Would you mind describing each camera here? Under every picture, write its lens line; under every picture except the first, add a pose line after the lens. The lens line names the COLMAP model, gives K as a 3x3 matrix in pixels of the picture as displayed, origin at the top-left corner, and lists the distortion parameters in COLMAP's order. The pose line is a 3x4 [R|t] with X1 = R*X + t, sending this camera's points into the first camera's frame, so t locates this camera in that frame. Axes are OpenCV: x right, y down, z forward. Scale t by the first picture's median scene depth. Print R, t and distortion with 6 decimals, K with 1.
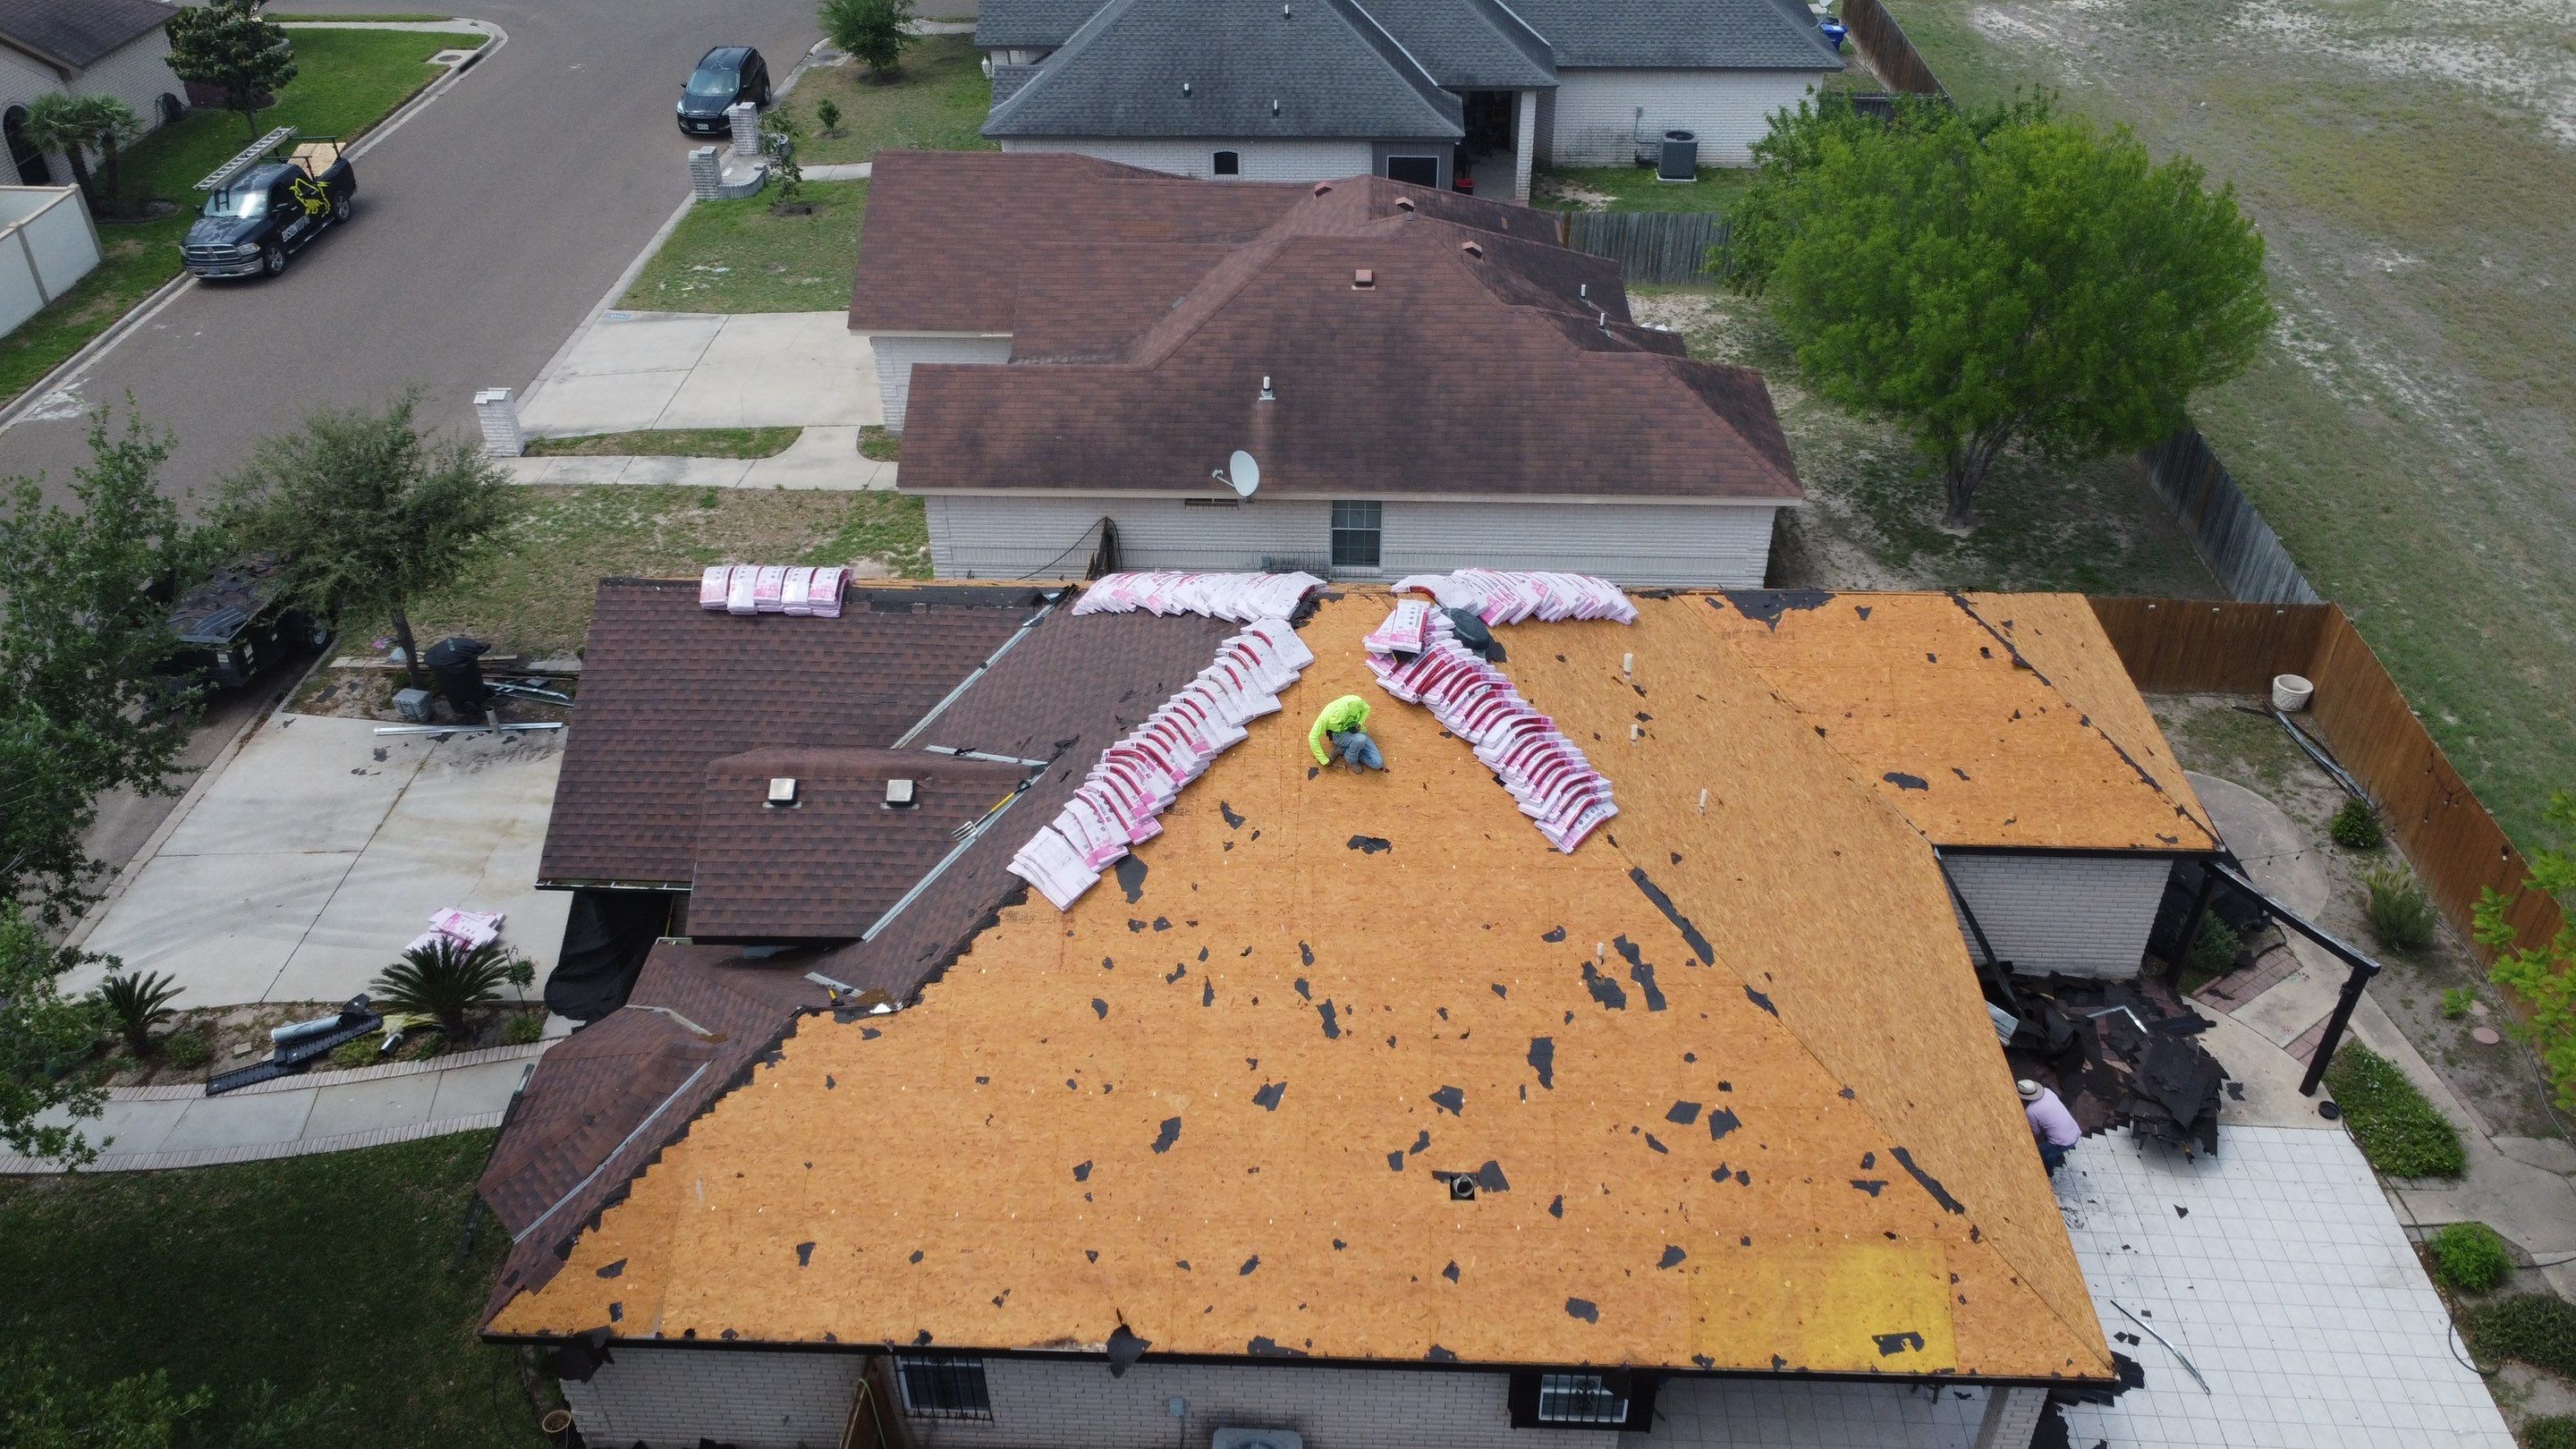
lens RADIAL K [[1942.3, 0, 1289.0], [0, 1942.3, 728.5], [0, 0, 1]] dist [-0.000820, -0.005484]
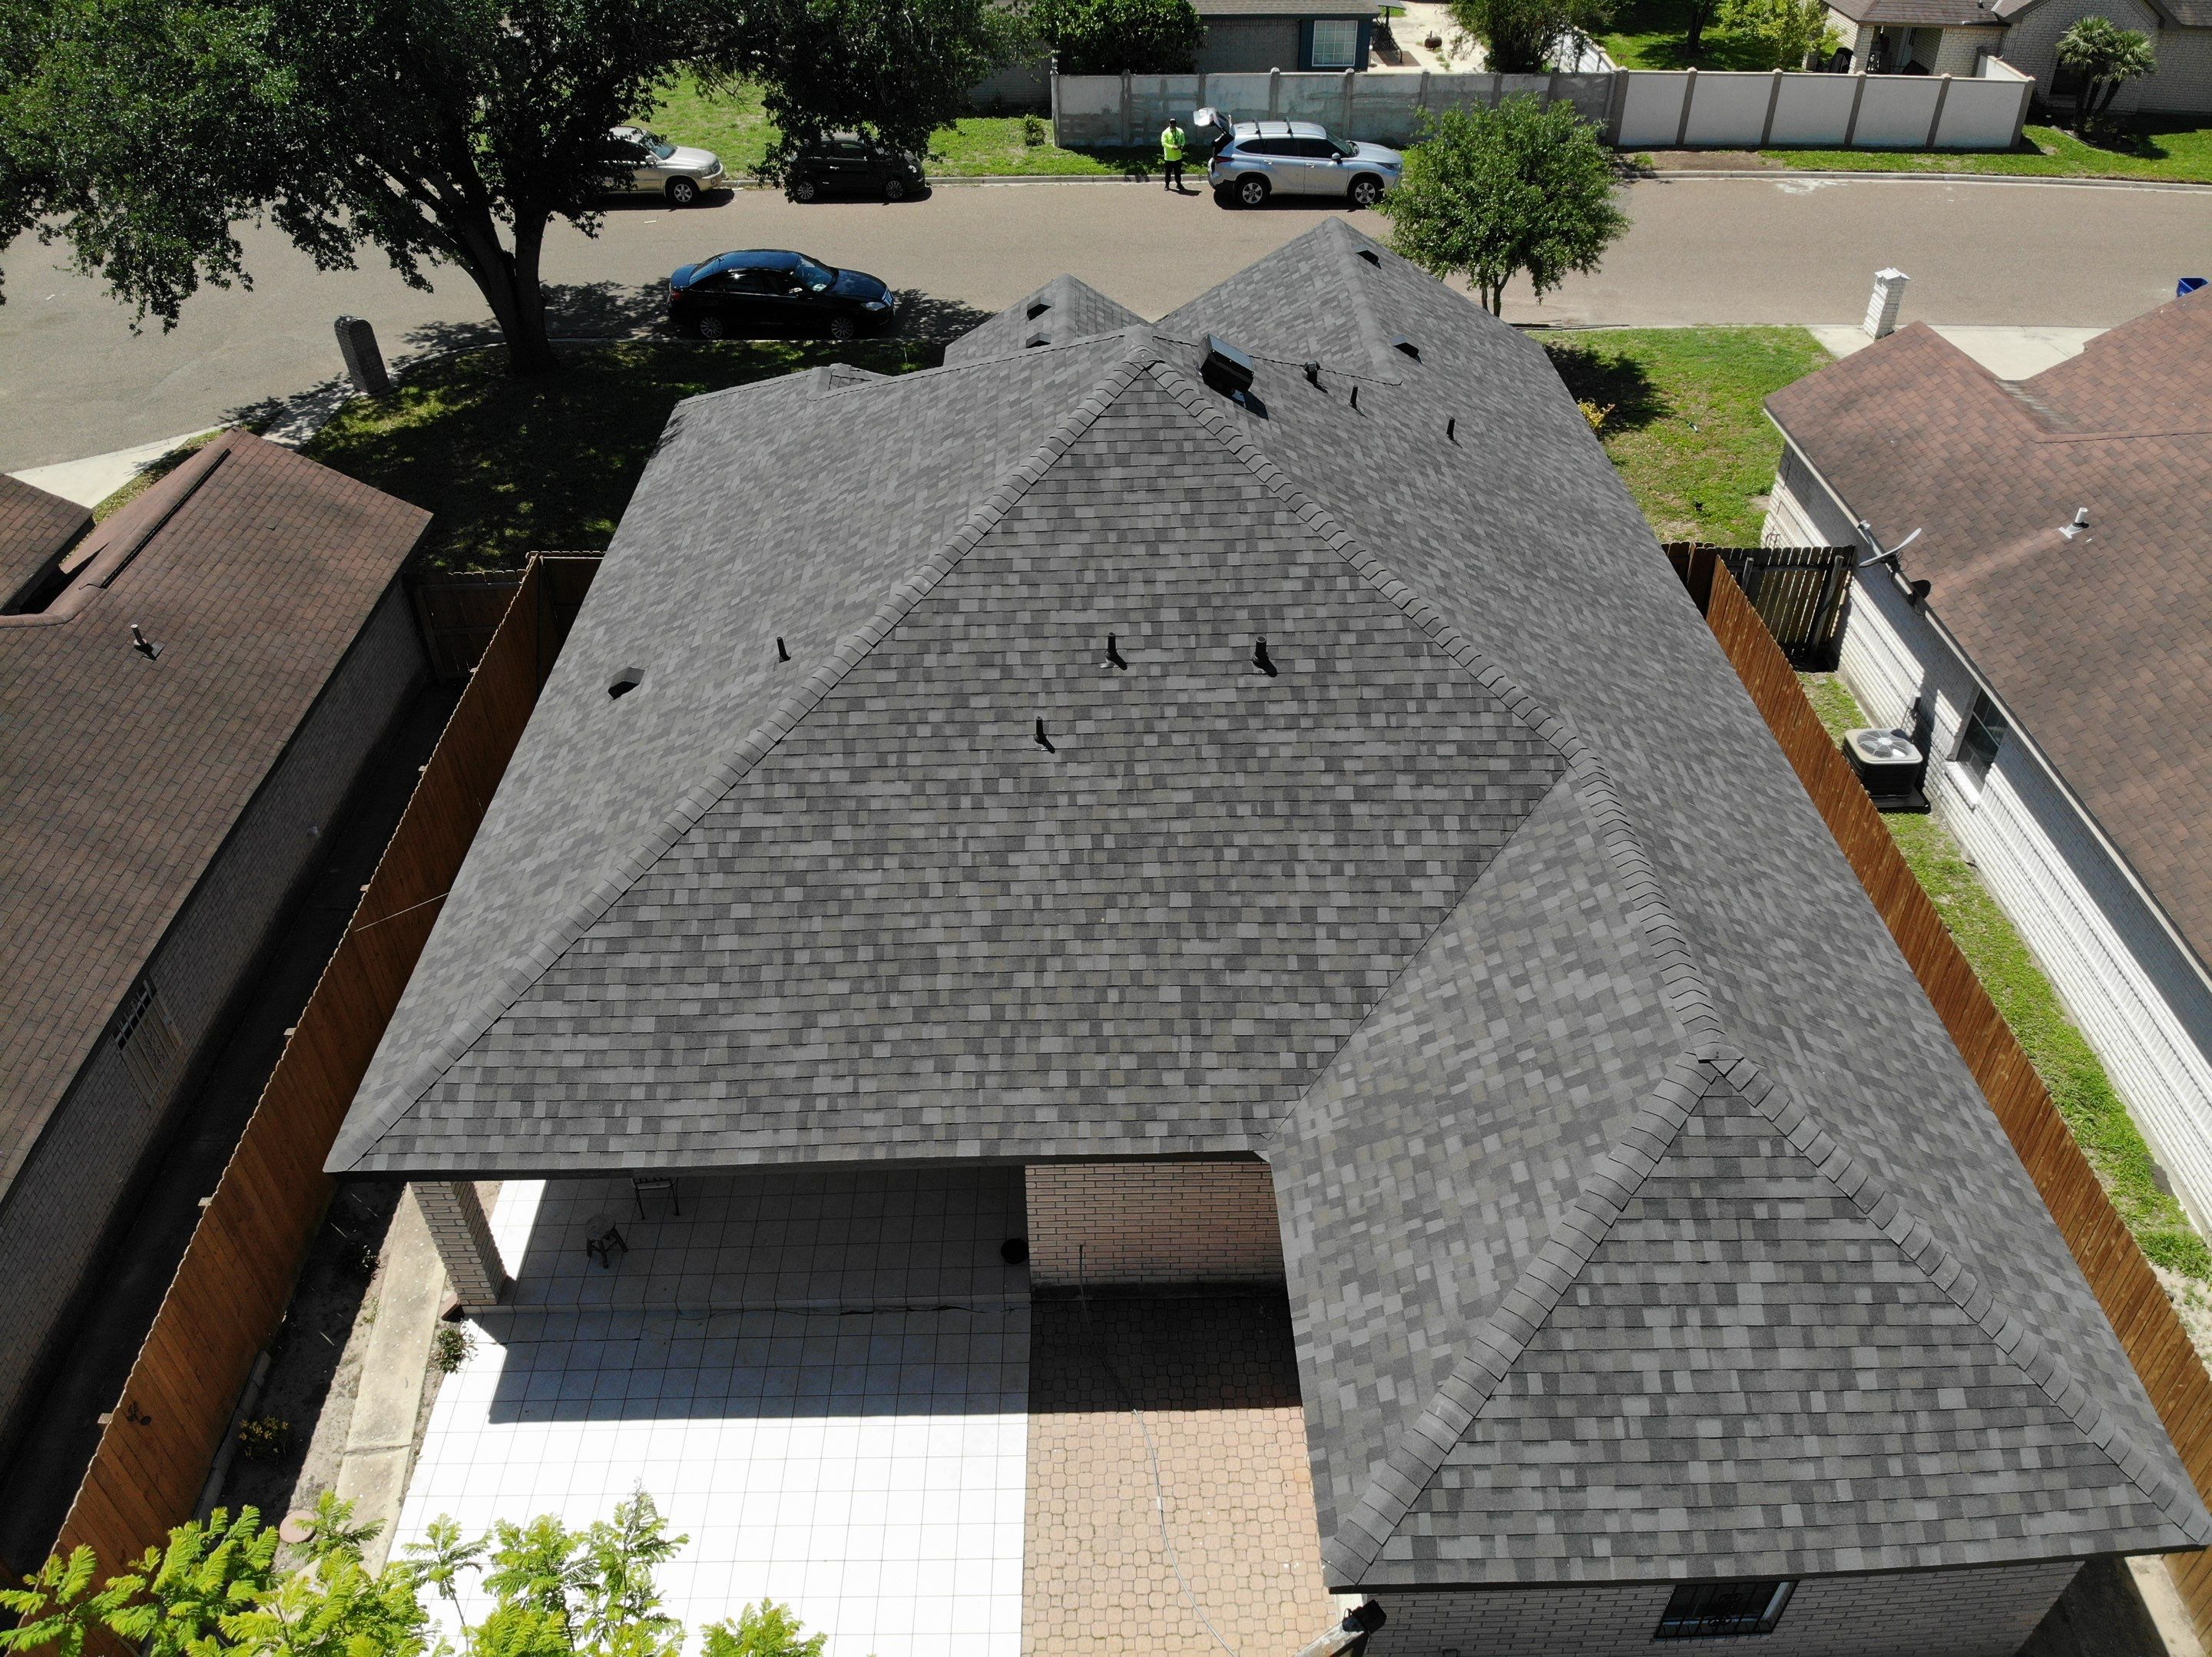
lens RADIAL K [[1630.9, 0, 1092.2], [0, 1630.9, 816.3], [0, 0, 1]] dist [0.058187, -0.165469]
pose [[0.053468, 0.615779, -0.786102, 0.502746], [-0.567418, 0.666522, 0.483514, -0.181872], [0.821692, 0.420196, 0.385042, 0.494723]]
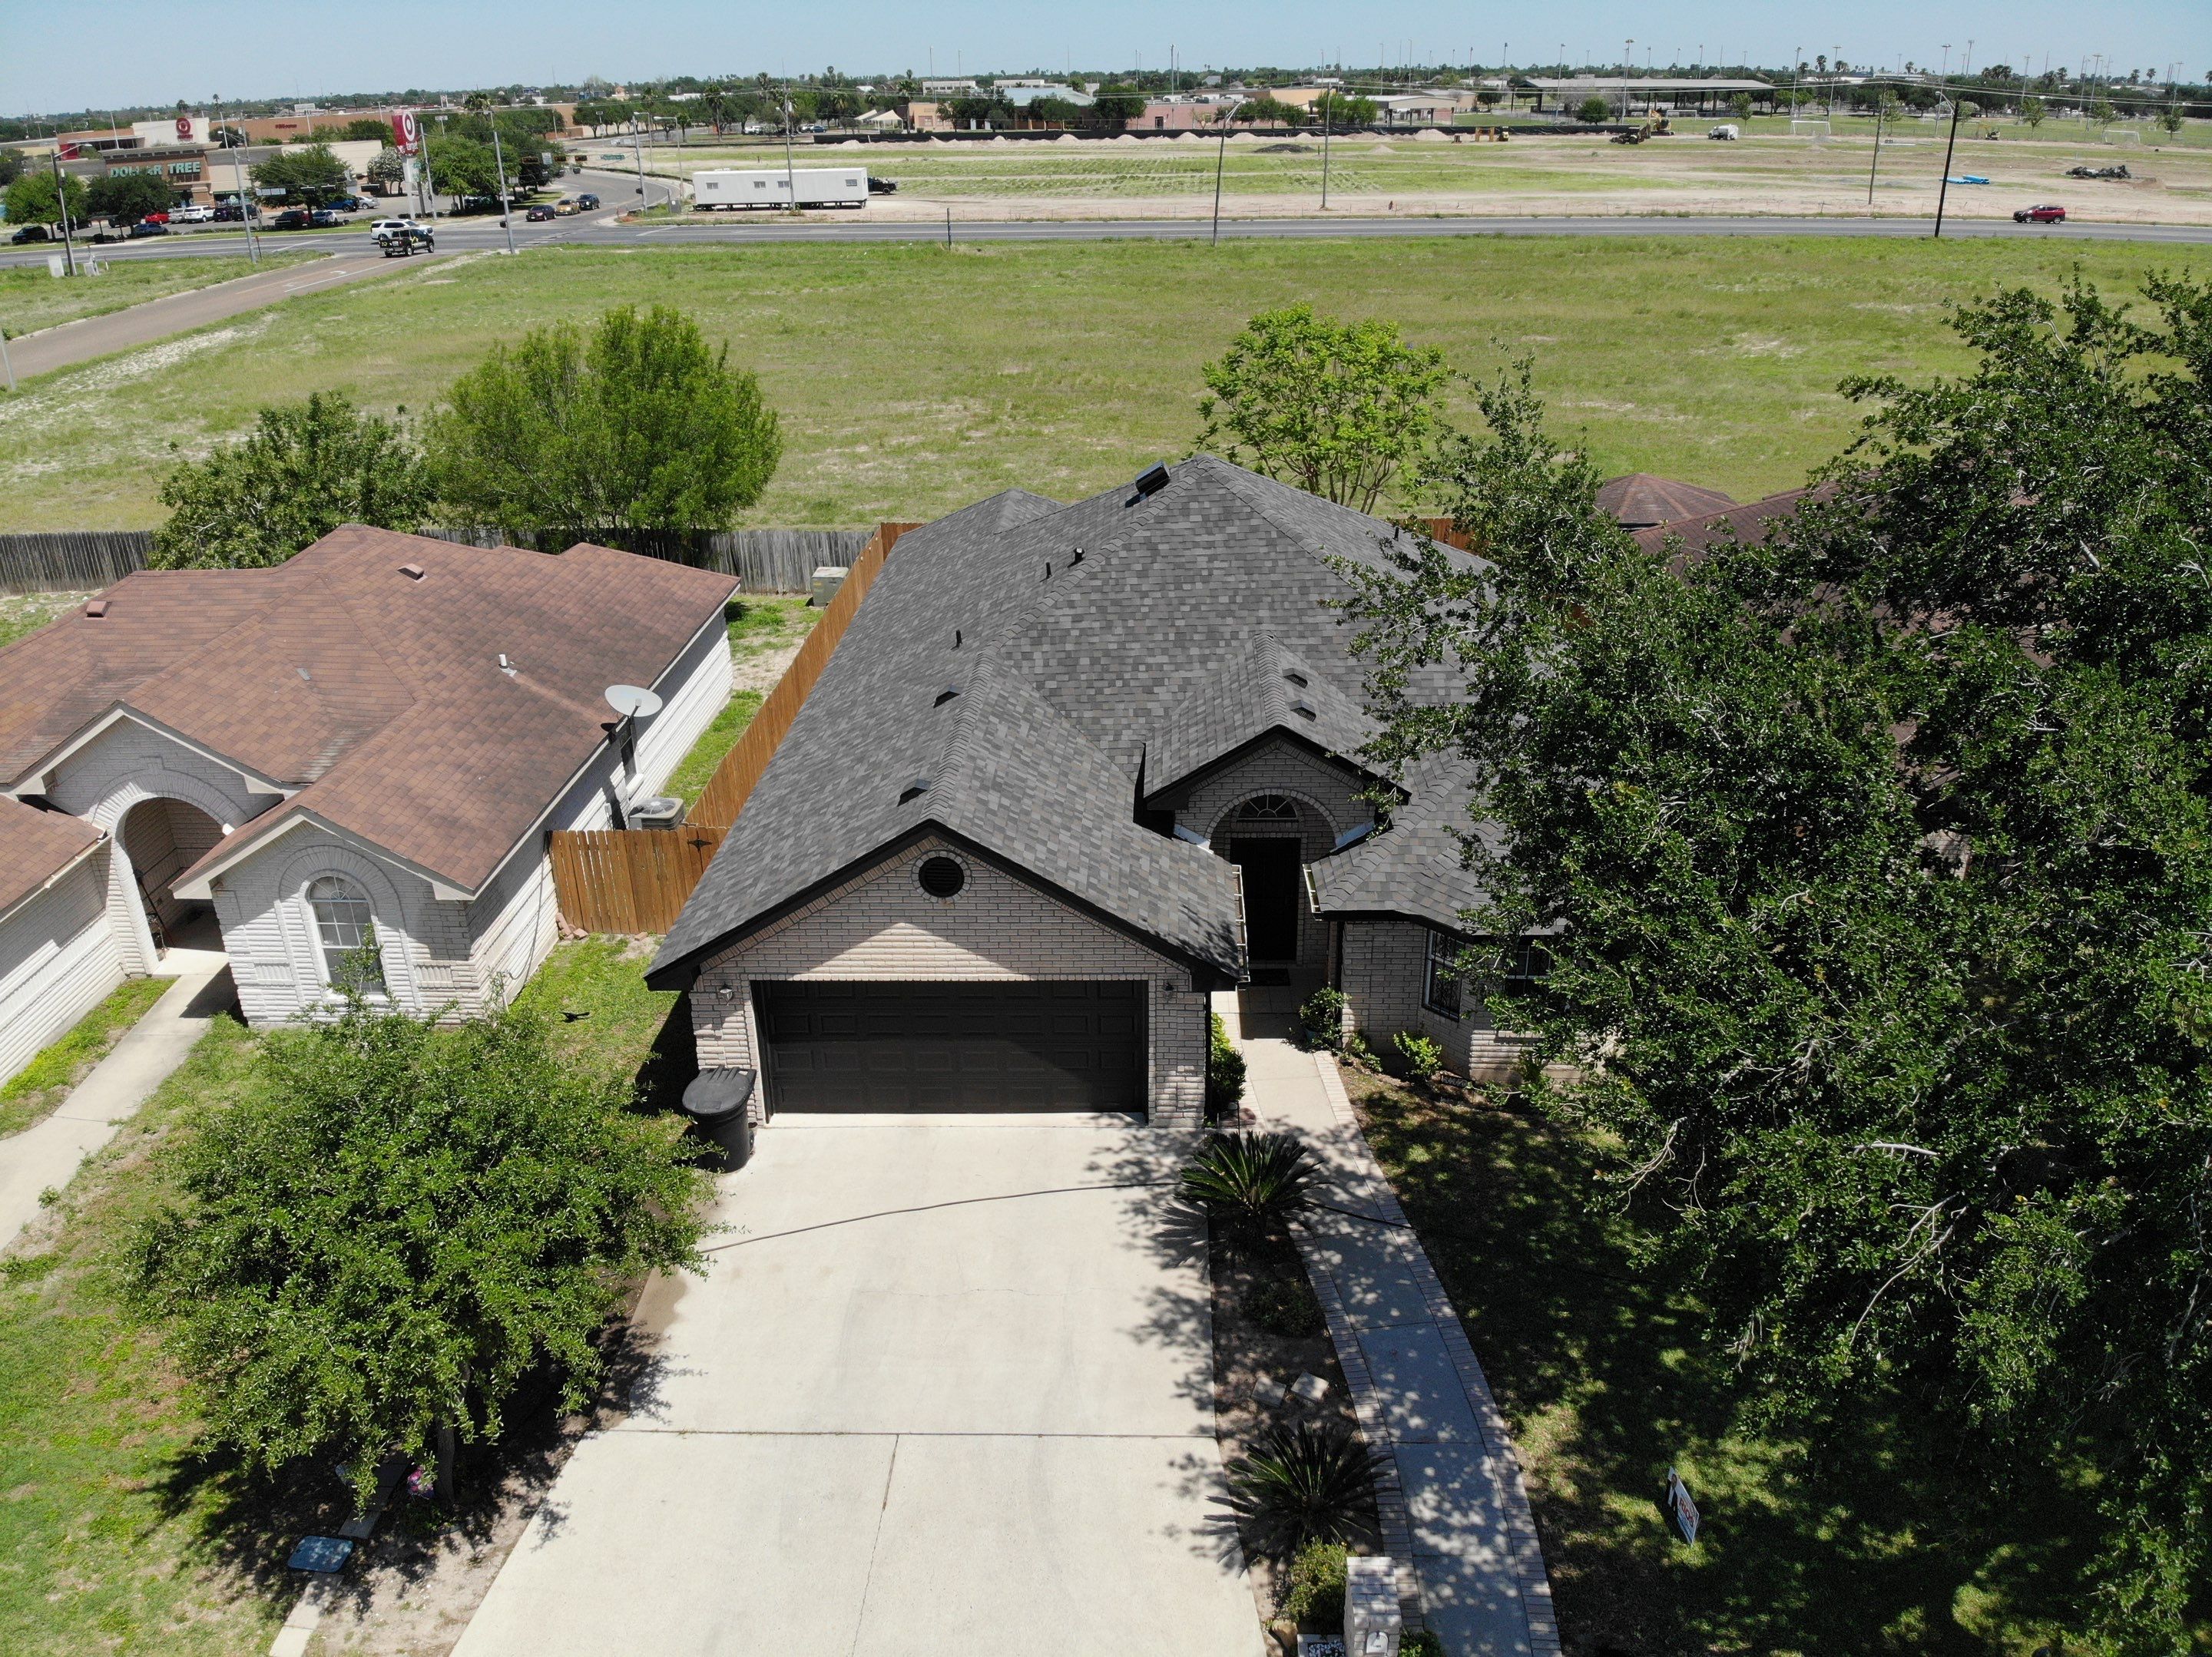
lens RADIAL K [[1630.9, 0, 1113.4], [0, 1630.9, 820.0], [0, 0, 1]] dist [0.058187, -0.165469]
pose [[-0.012948, -0.407350, 0.913181, -0.784073], [0.589371, 0.734644, 0.336065, -0.209481], [-0.807759, 0.542554, 0.230568, 0.587169]]
